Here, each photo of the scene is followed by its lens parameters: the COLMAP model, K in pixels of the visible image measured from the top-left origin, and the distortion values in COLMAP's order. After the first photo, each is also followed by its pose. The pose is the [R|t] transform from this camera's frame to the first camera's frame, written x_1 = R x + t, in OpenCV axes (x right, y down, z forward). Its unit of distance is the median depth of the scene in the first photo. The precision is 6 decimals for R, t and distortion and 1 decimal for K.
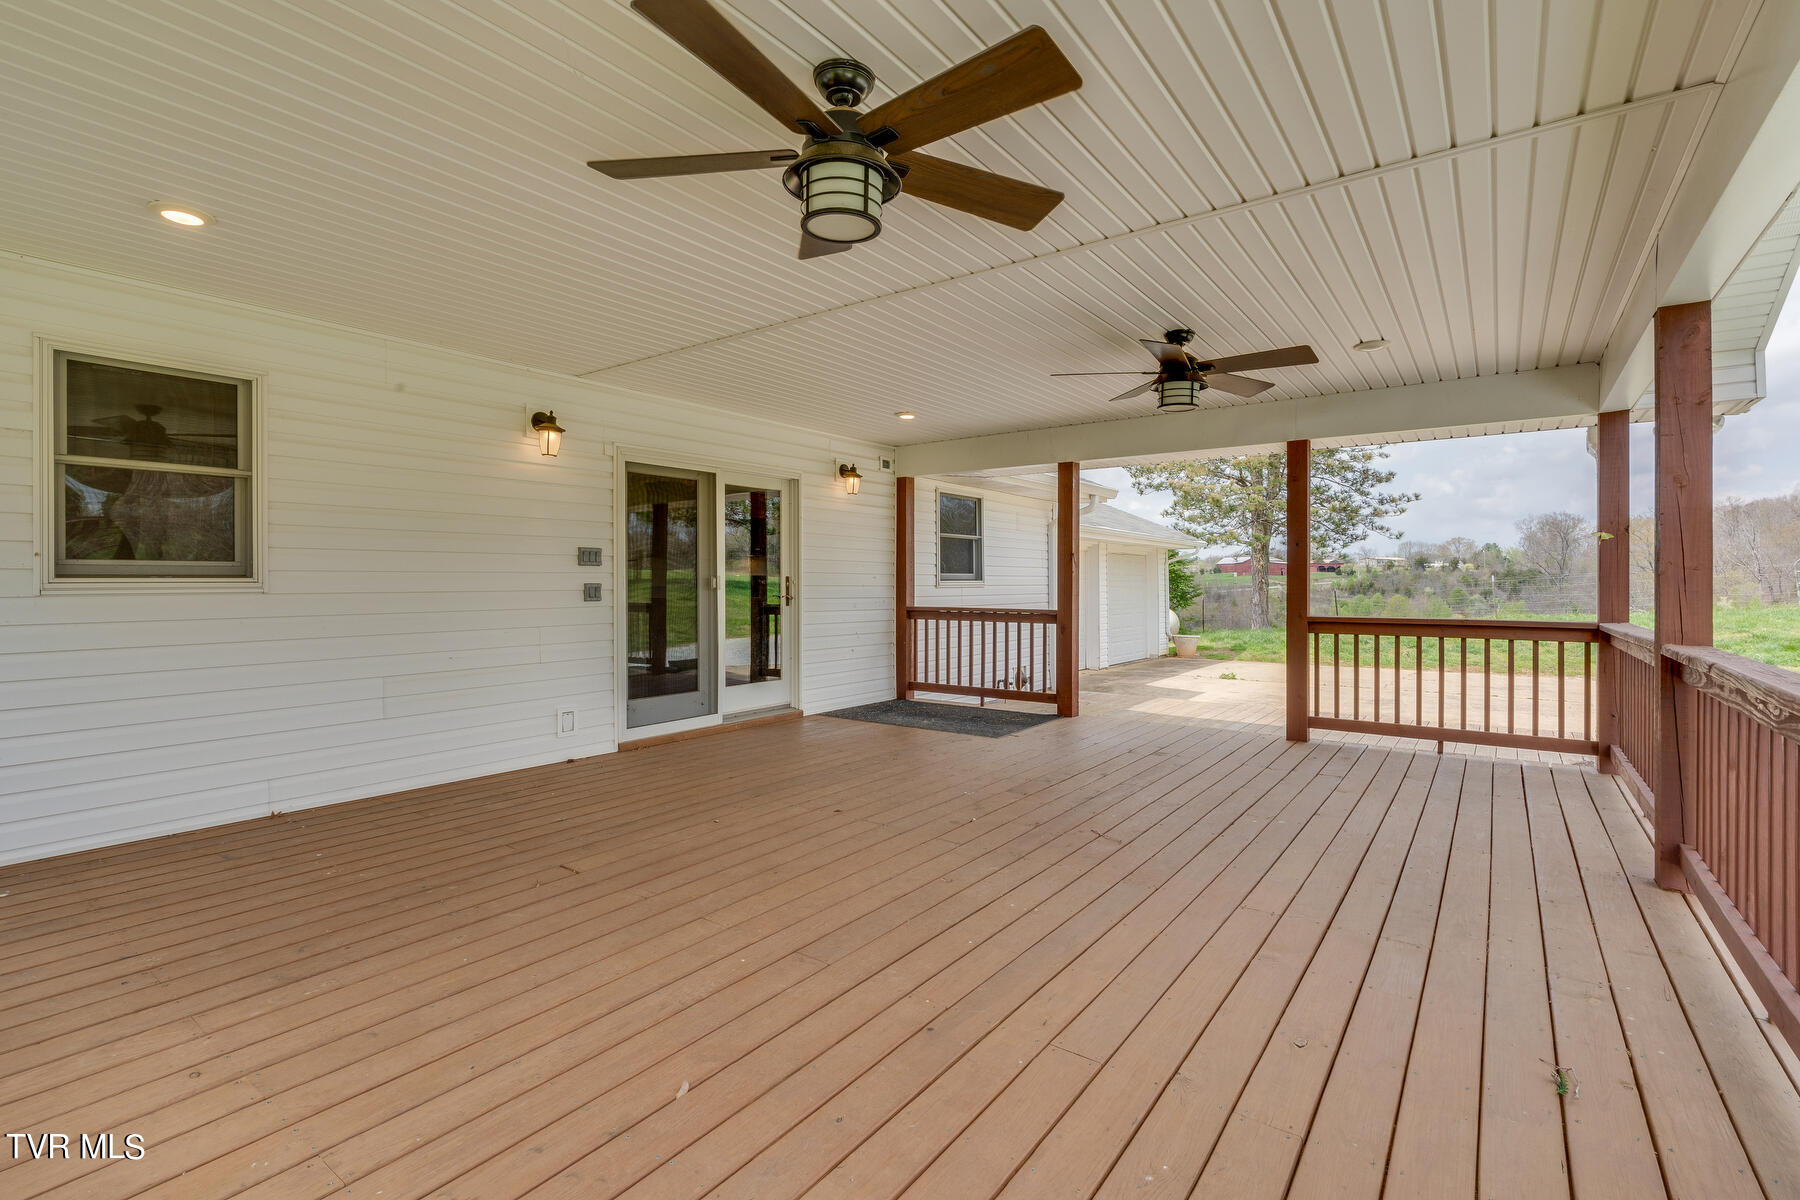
lens RADIAL K [[810.0, 0, 900.0], [0, 810.0, 600.0], [0, 0, 1]] dist [-0.003041, -0.000347]
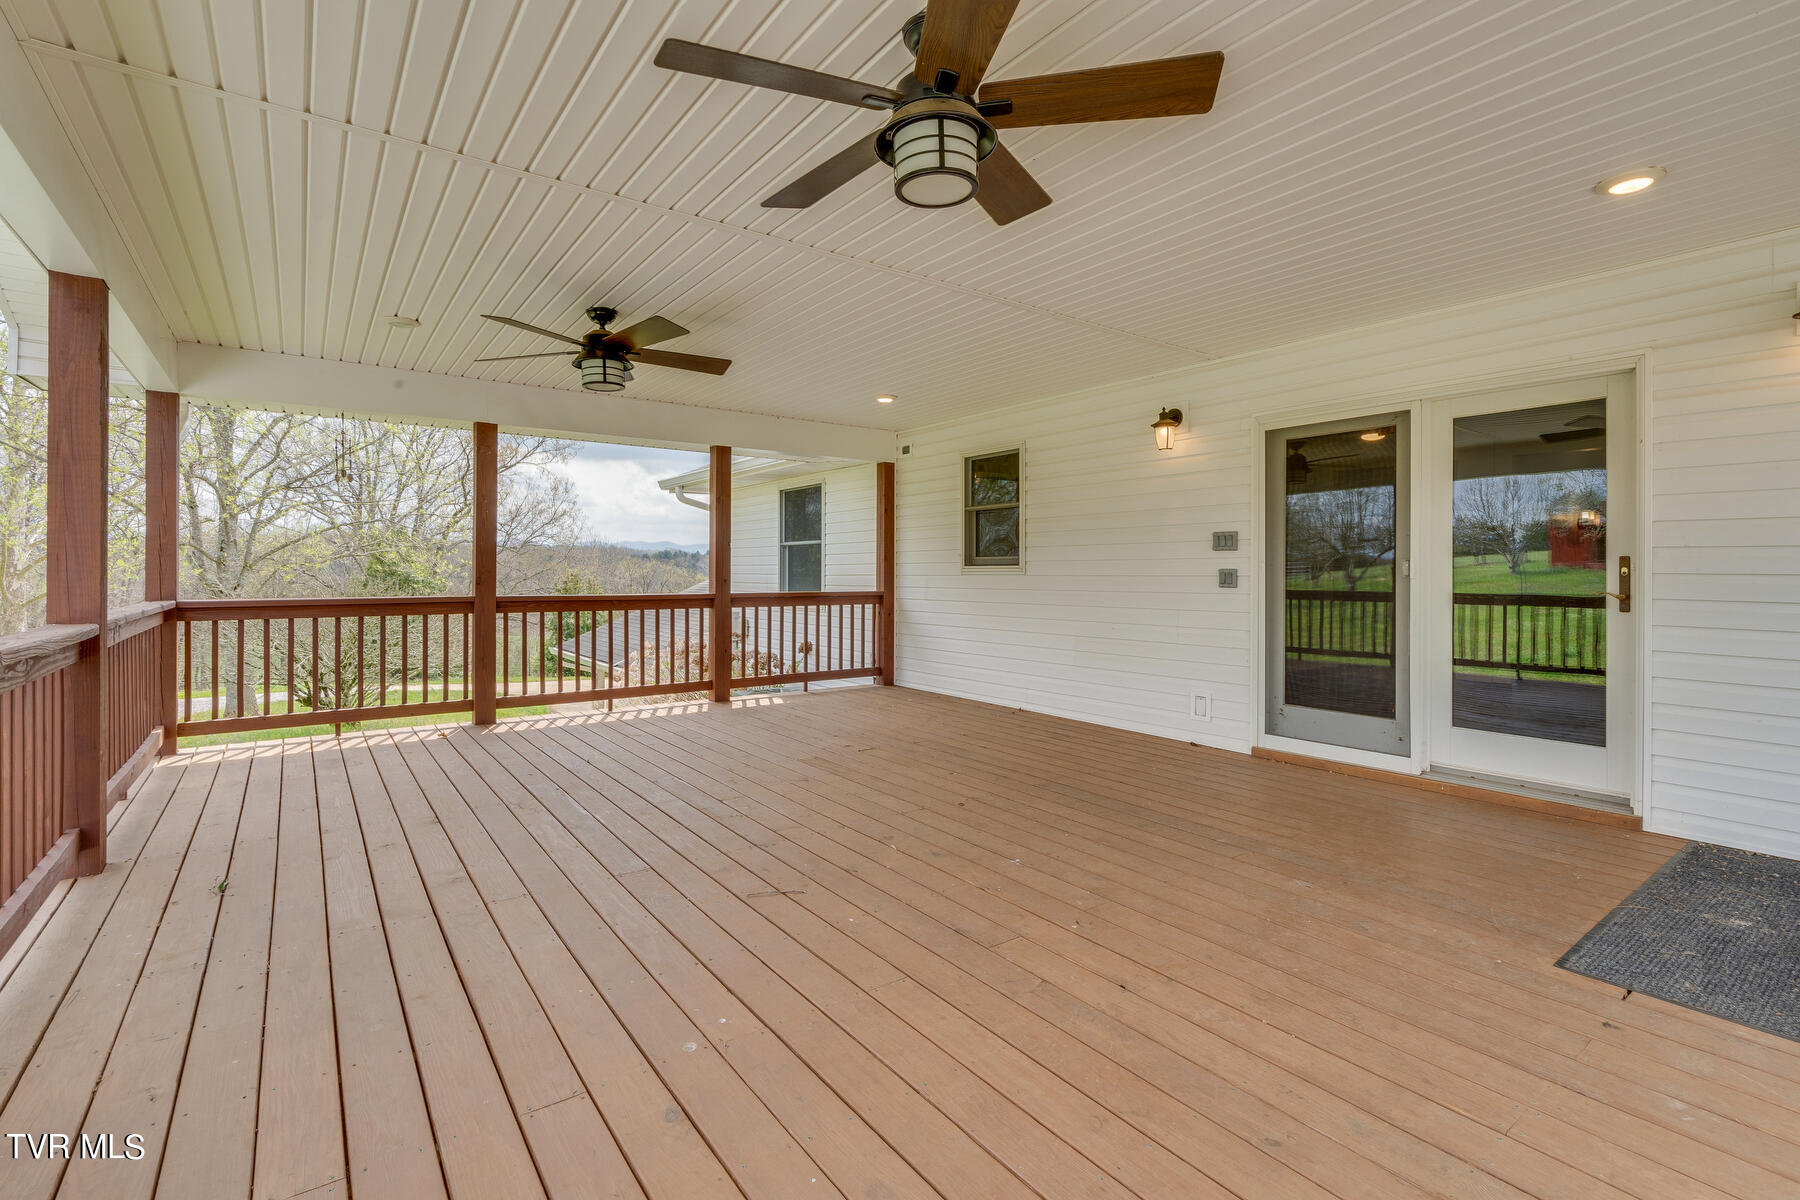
lens RADIAL K [[816.8, 0, 899.8], [0, 816.8, 570.2], [0, 0, 1]] dist [-0.015806, -0.000377]
pose [[-0.288149, -0.004755, -0.957574, 0.973232], [-0.023150, 0.999730, 0.002002, -0.017595], [0.957306, 0.022745, -0.288182, 1.349526]]
